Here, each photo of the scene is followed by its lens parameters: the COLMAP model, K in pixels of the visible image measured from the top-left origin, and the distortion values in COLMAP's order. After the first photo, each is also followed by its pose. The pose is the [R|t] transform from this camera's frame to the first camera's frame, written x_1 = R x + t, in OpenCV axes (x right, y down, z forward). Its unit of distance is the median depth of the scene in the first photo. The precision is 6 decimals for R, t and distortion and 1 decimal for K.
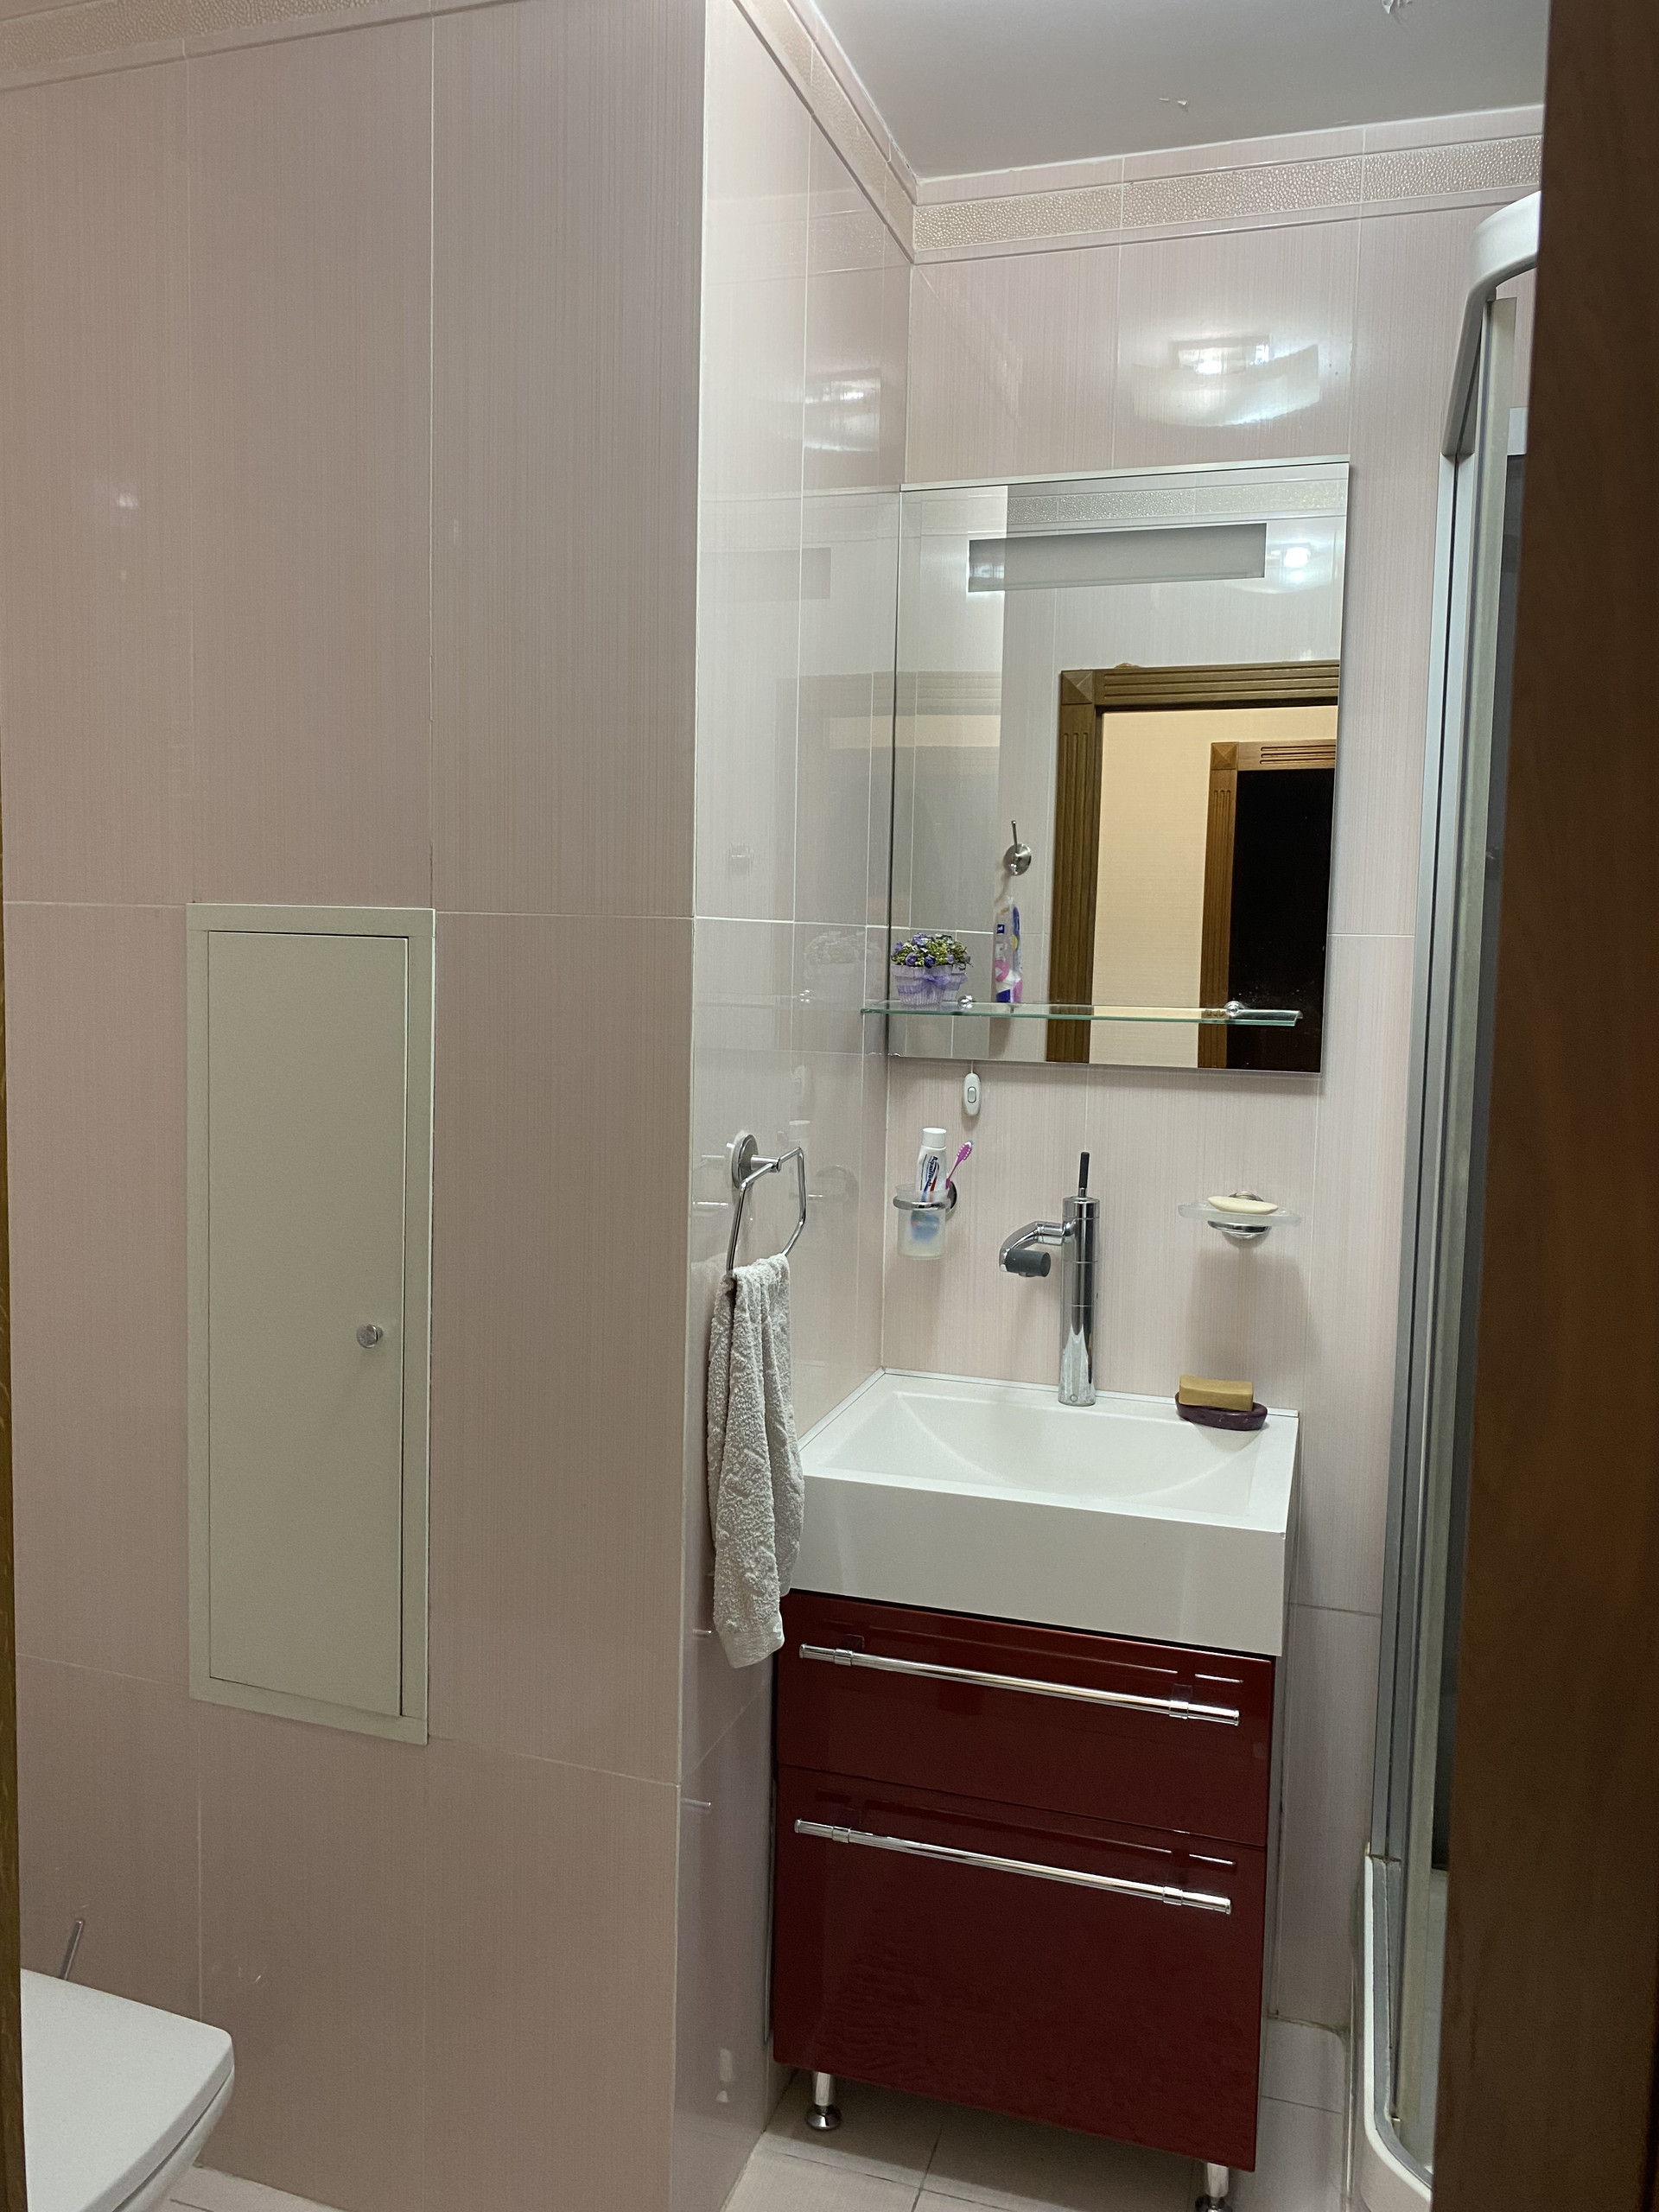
lens RADIAL K [[1681.3, 0, 829.5], [0, 1681.3, 1106.0], [0, 0, 1]] dist [-0.189889, 0.317880]
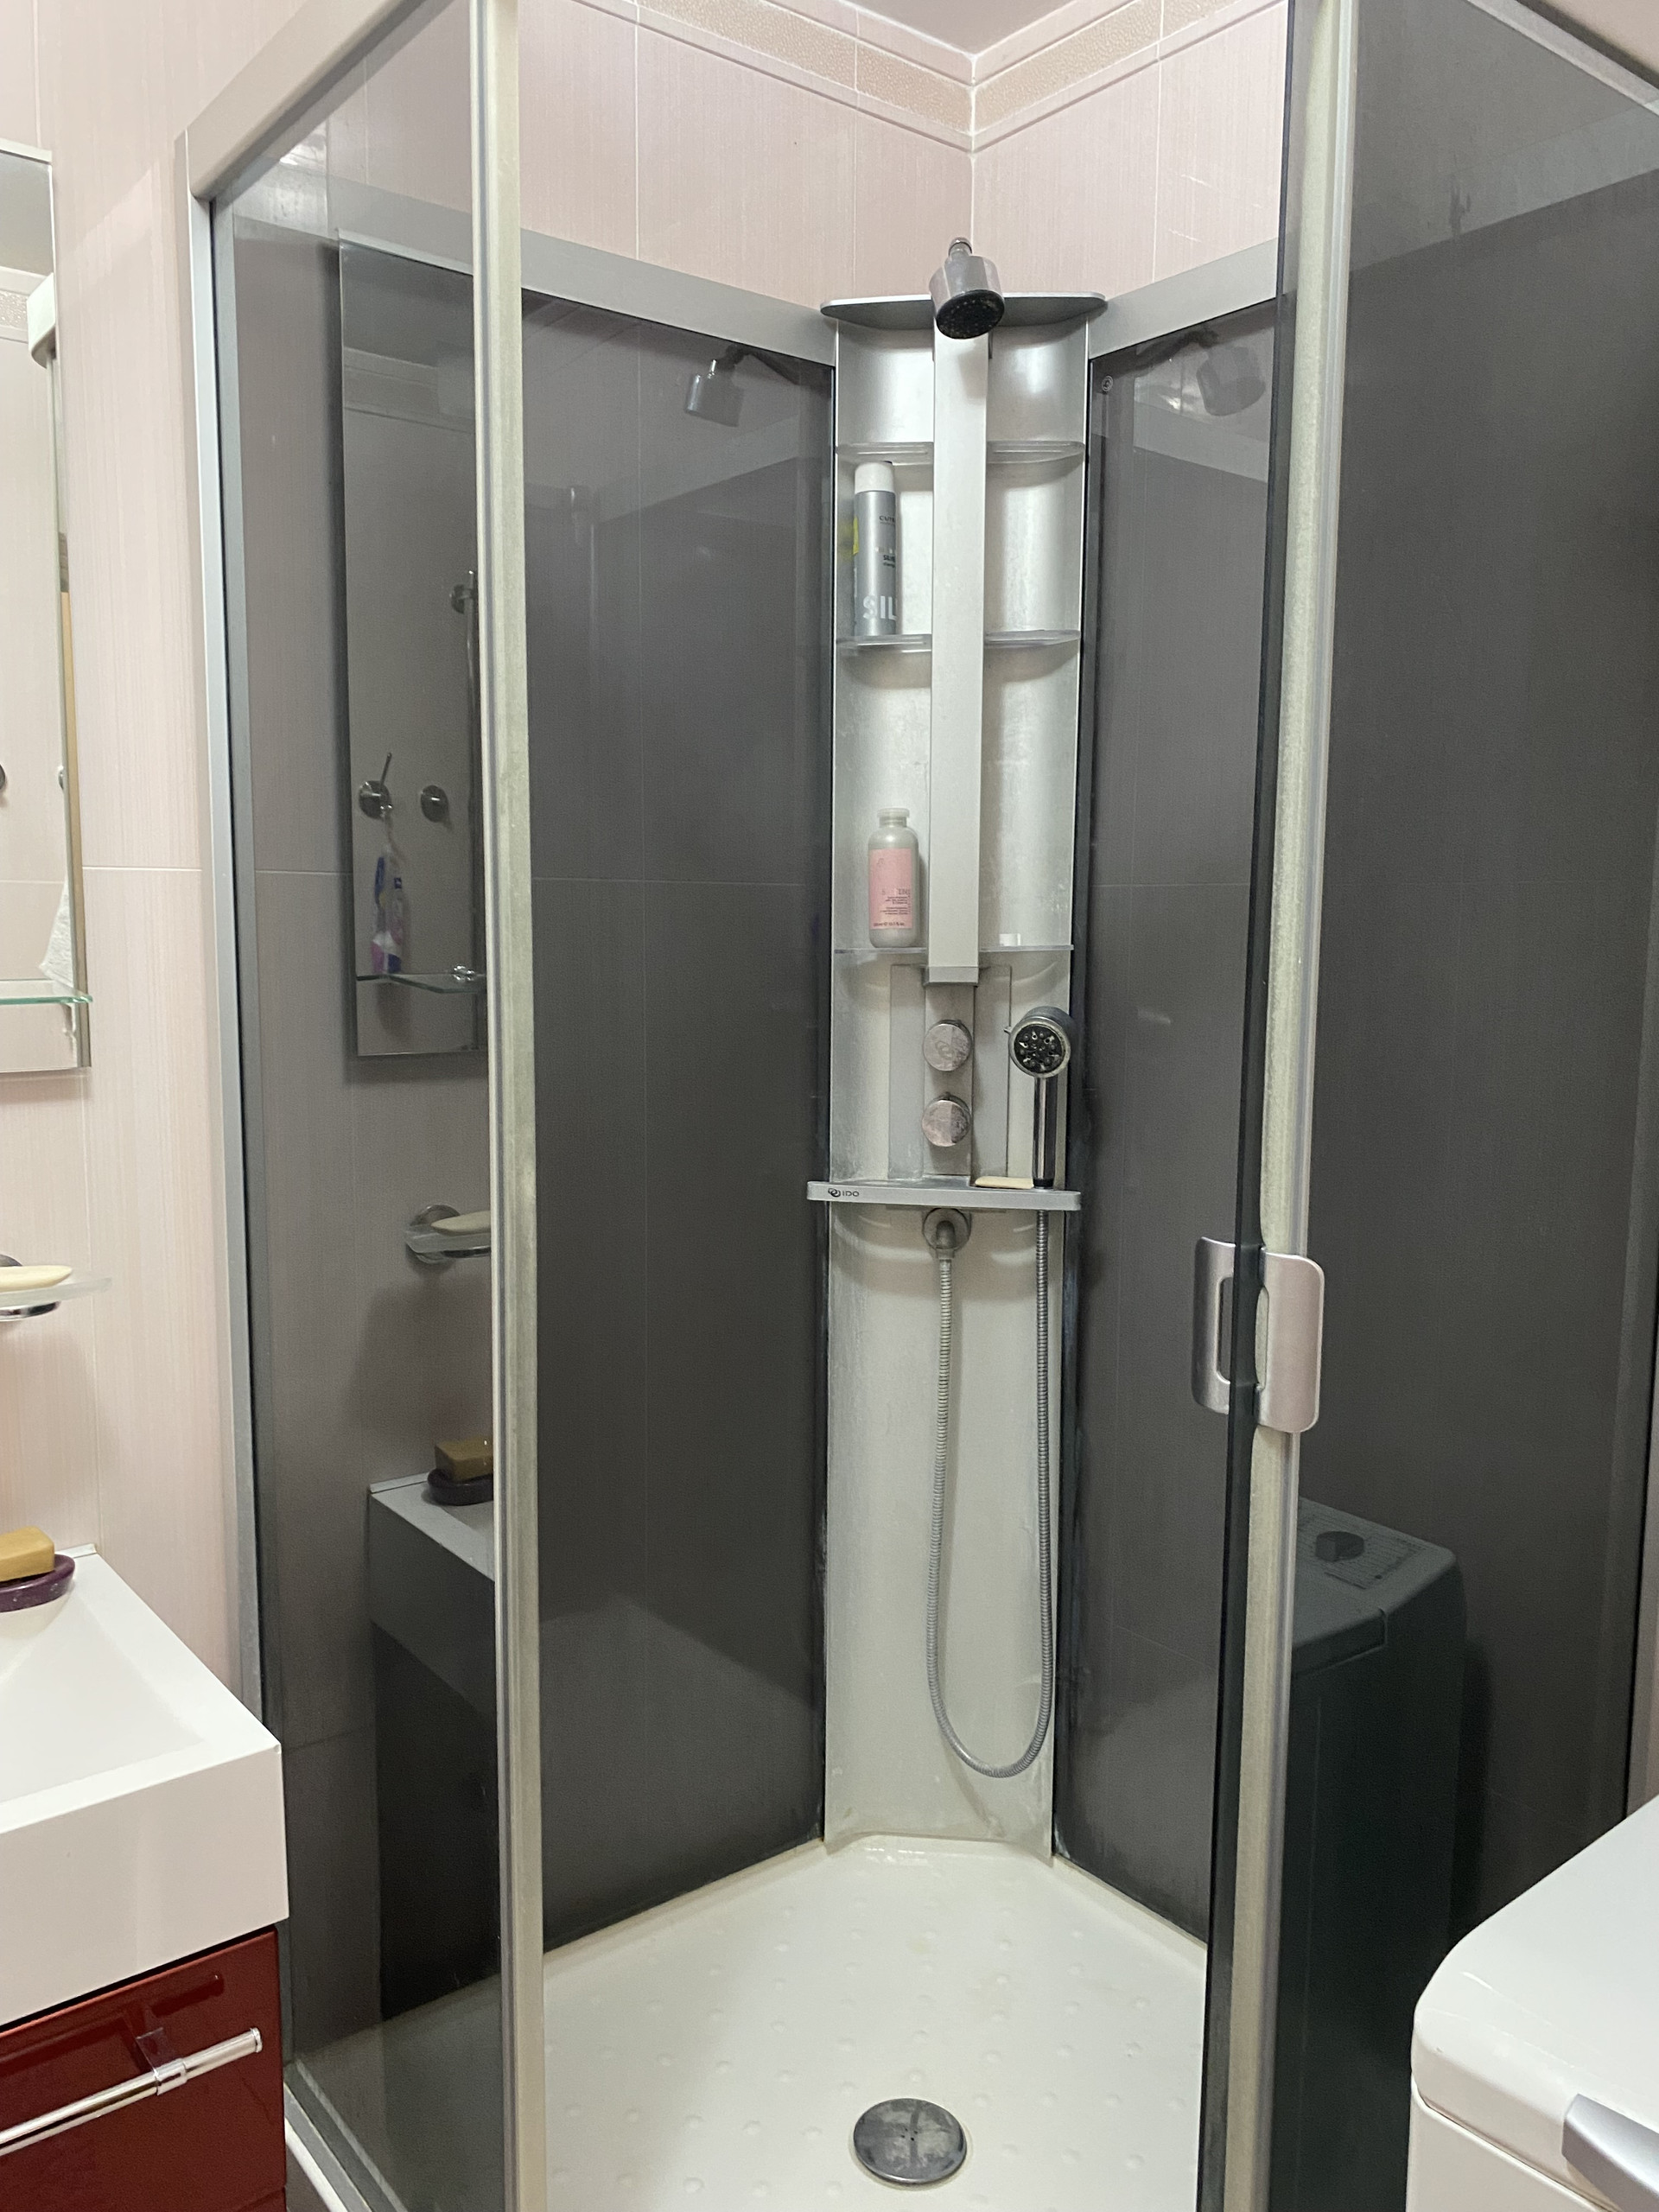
lens RADIAL K [[1693.9, 0, 820.3], [0, 1693.9, 1114.3], [0, 0, 1]] dist [0.062928, -0.099010]
pose [[0.557348, -0.126328, 0.820613, -0.123532], [0.092401, 0.991655, 0.089902, -0.036609], [-0.825122, 0.025719, 0.564369, 0.334885]]
